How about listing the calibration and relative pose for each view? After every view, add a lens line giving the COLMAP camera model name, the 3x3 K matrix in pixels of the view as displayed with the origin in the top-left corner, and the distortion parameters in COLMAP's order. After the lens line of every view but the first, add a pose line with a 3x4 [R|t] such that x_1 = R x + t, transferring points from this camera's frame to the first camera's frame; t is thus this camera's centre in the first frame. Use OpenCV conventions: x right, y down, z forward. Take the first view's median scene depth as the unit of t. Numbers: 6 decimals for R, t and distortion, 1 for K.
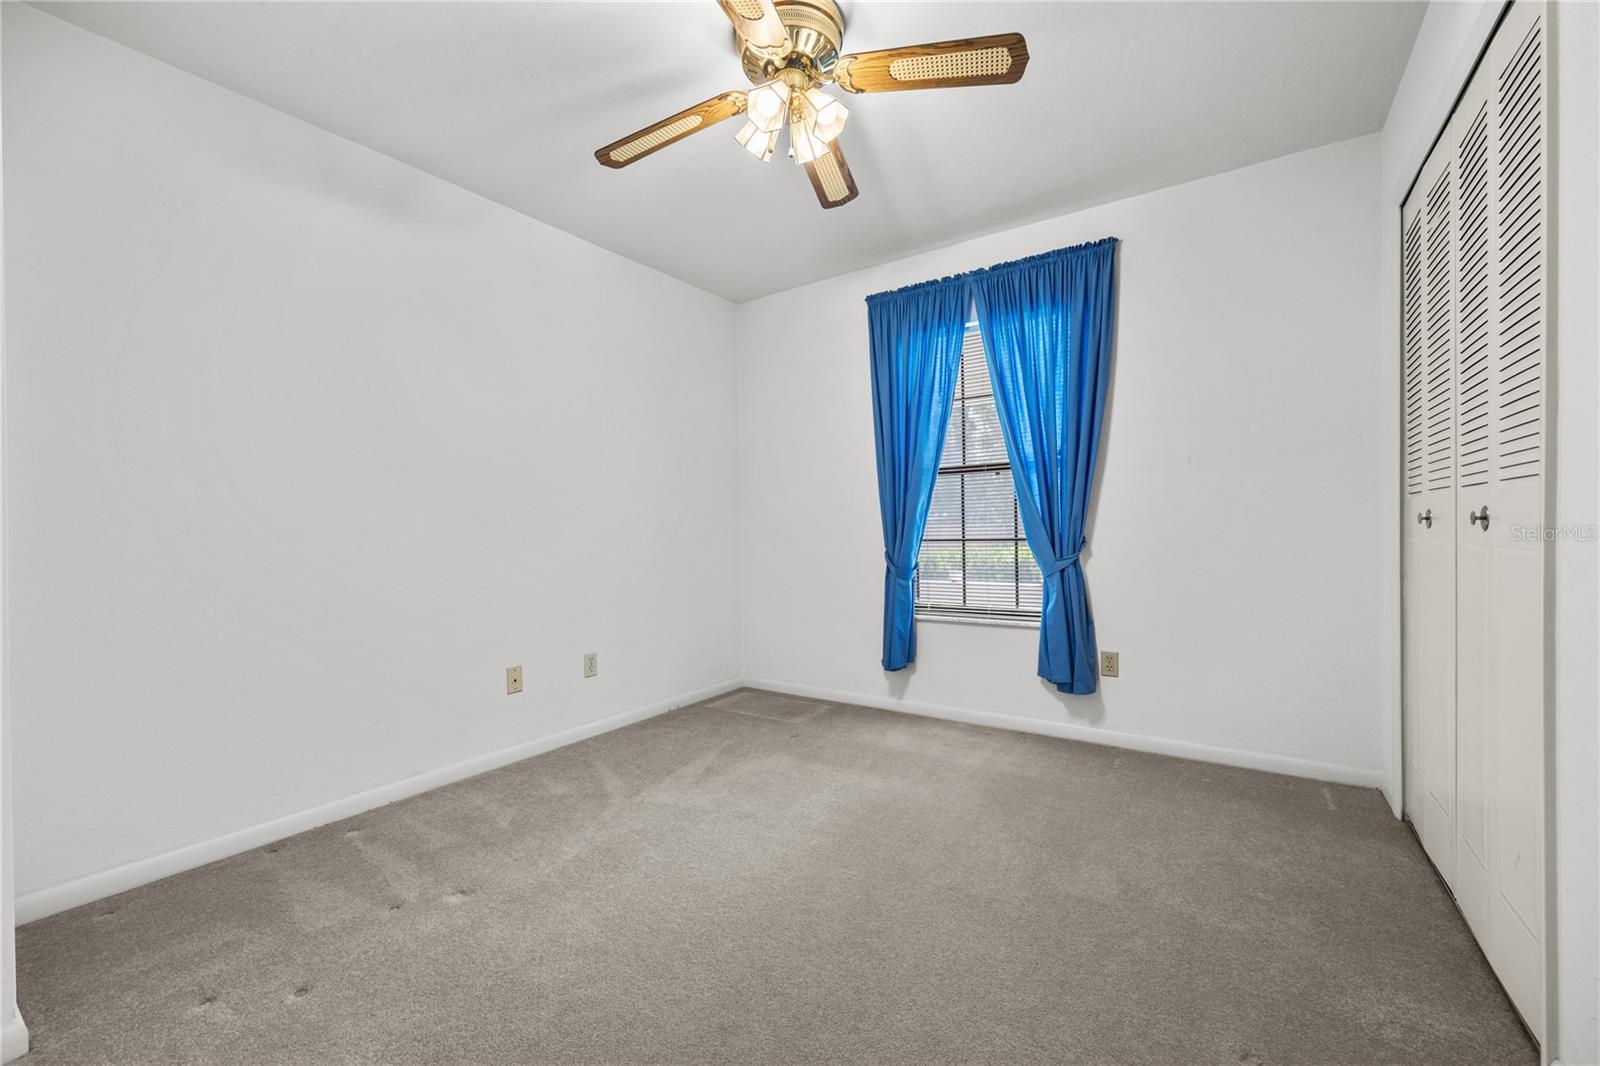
lens RADIAL K [[640.6, 0, 800.0], [0, 640.6, 533.0], [0, 0, 1]] dist [-0.004220, -0.000037]
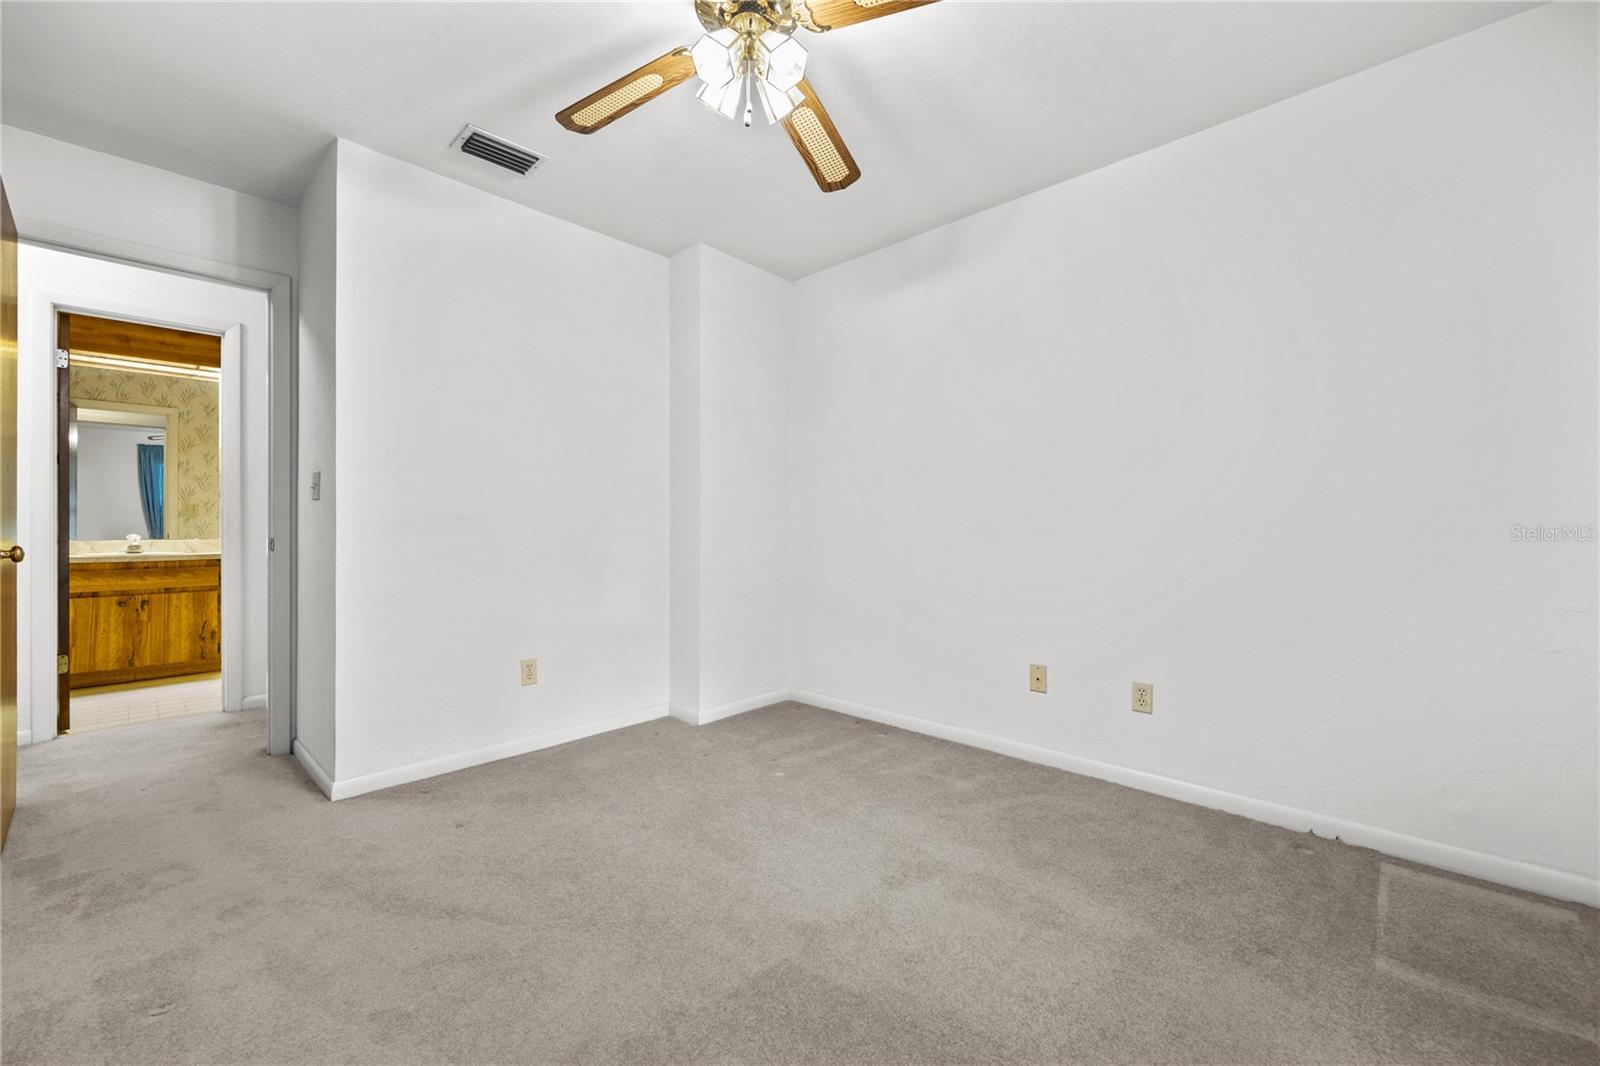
lens RADIAL K [[640.6, 0, 800.0], [0, 640.6, 533.0], [0, 0, 1]] dist [-0.004220, -0.000037]
pose [[-0.149672, 0.023047, -0.988467, 0.621830], [-0.006376, 0.999685, 0.024274, -0.013742], [0.988715, 0.009936, -0.149478, 0.871161]]
